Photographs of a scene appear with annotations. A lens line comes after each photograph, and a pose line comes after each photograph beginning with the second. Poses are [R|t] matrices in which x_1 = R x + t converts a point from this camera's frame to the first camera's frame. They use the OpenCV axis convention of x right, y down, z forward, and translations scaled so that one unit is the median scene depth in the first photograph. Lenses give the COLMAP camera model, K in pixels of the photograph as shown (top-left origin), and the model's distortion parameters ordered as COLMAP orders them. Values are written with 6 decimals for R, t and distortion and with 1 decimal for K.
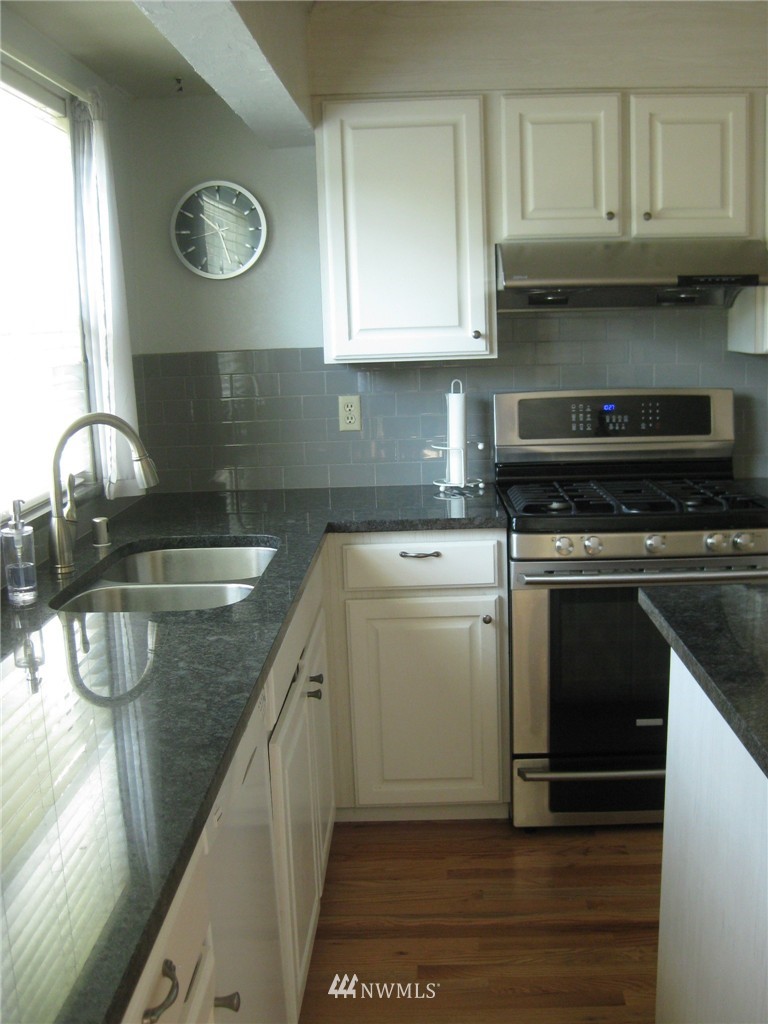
lens RADIAL K [[1114.5, 0, 388.2], [0, 1114.5, 517.7], [0, 0, 1]] dist [-0.157309, 0.000000]
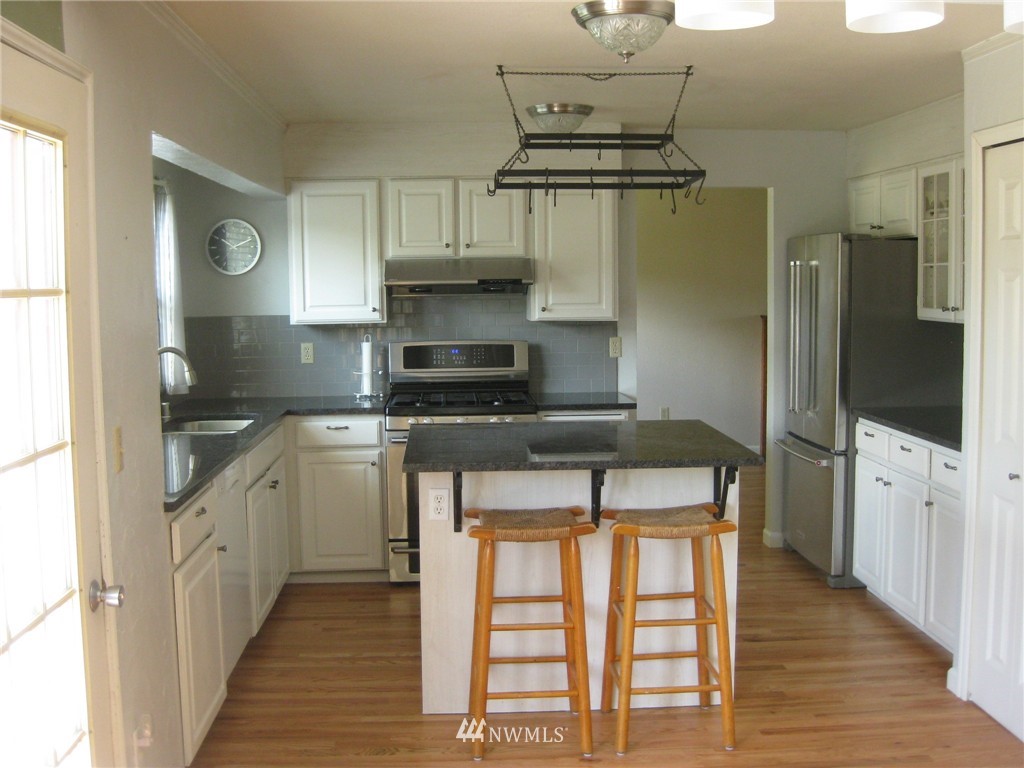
lens RADIAL K [[1114.5, 0, 510.7], [0, 1114.5, 378.6], [0, 0, 1]] dist [-0.157309, 0.000000]
pose [[0.996044, 0.012925, 0.087921, 0.146313], [-0.004971, 0.995922, -0.090084, 0.111955], [-0.088726, 0.089291, 0.992046, -0.828676]]
